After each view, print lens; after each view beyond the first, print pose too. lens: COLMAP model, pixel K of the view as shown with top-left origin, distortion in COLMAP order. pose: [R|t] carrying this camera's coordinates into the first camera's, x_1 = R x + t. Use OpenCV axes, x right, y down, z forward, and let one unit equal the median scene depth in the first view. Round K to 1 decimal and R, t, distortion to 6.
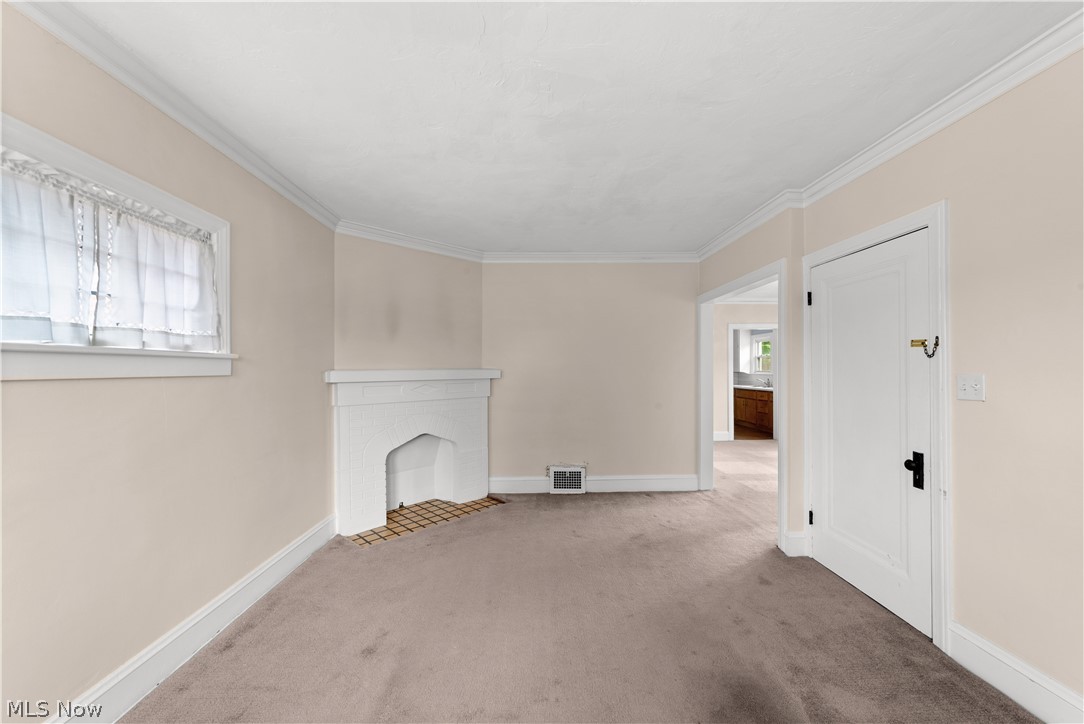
lens RADIAL K [[421.1, 0, 538.3], [0, 421.1, 365.6], [0, 0, 1]] dist [-0.017356, 0.008813]
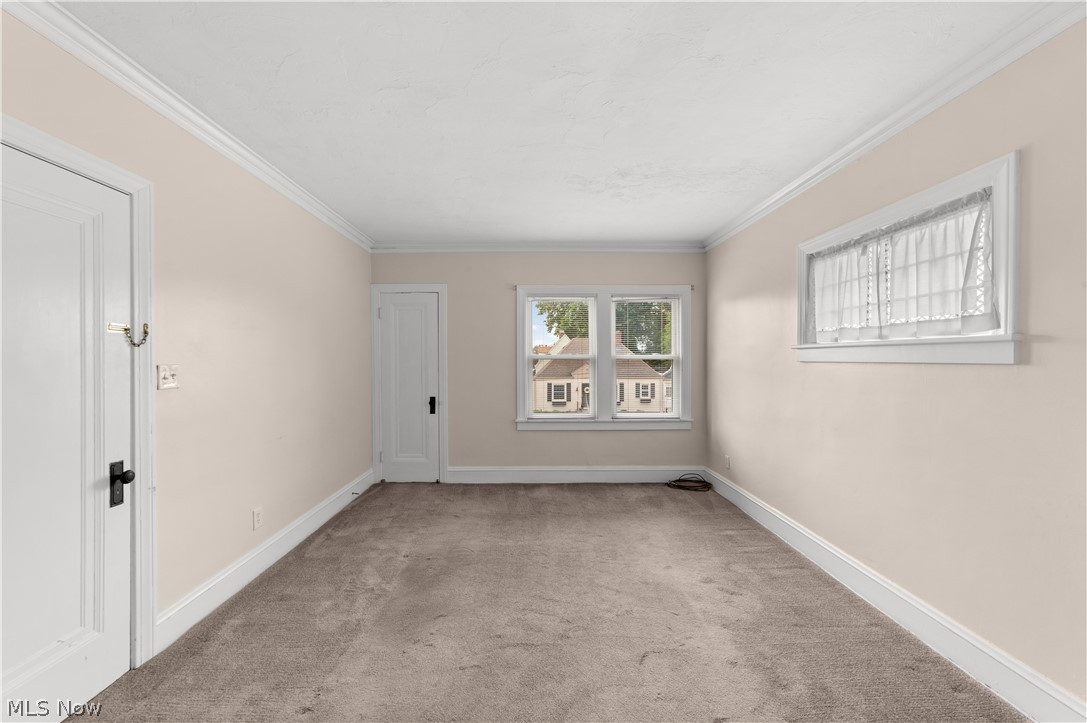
lens RADIAL K [[422.3, 0, 539.8], [0, 422.3, 365.1], [0, 0, 1]] dist [-0.017356, 0.008813]
pose [[-0.999924, 0.005833, 0.010906, 0.072691], [0.005948, 0.999926, 0.010607, 0.015384], [-0.010843, 0.010671, -0.999884, 1.885564]]
